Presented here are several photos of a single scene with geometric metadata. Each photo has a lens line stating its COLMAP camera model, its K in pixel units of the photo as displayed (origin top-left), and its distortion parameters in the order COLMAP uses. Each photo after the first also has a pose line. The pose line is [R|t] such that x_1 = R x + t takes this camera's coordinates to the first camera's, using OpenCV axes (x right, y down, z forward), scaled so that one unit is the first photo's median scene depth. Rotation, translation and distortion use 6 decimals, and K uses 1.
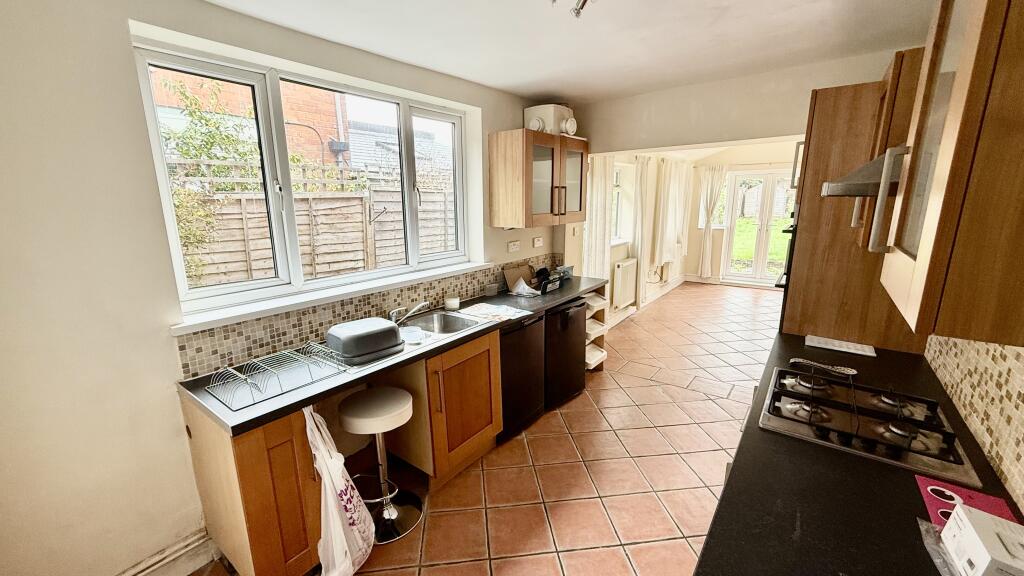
lens RADIAL K [[407.2, 0, 507.9], [0, 407.2, 287.5], [0, 0, 1]] dist [0.000561, 0.000060]
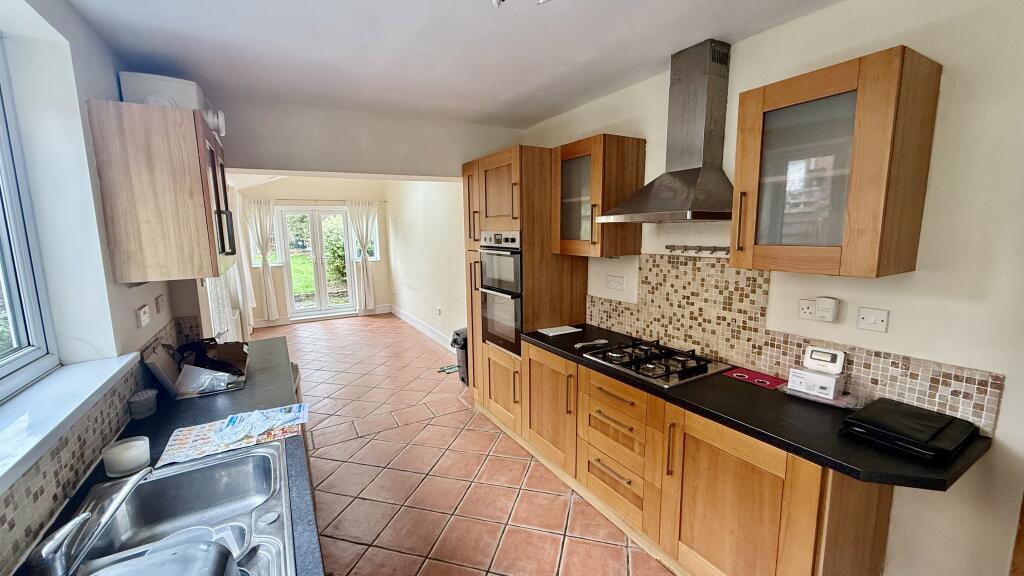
lens RADIAL K [[407.2, 0, 507.9], [0, 407.2, 287.5], [0, 0, 1]] dist [0.000561, 0.000060]
pose [[0.378053, -0.128498, 0.916823, -0.154558], [0.211351, 0.976148, 0.049662, -0.032375], [-0.901336, 0.174996, 0.396194, 0.175309]]
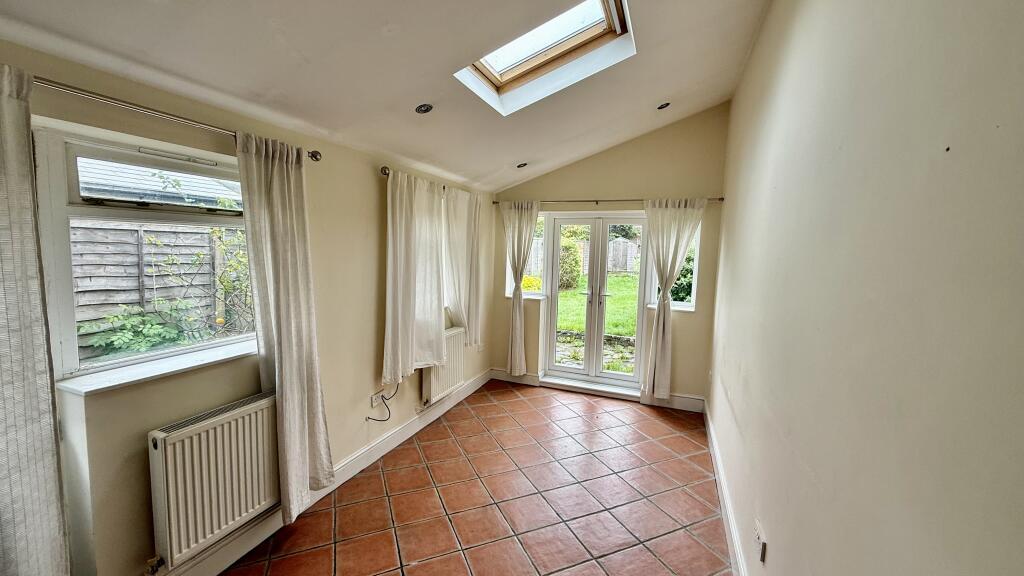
lens RADIAL K [[407.2, 0, 507.9], [0, 407.2, 287.5], [0, 0, 1]] dist [0.000561, 0.000060]
pose [[0.965718, 0.007688, 0.259481, 0.337534], [0.022157, 0.993473, -0.111899, -0.097768], [-0.258647, 0.113812, 0.959244, 0.427309]]
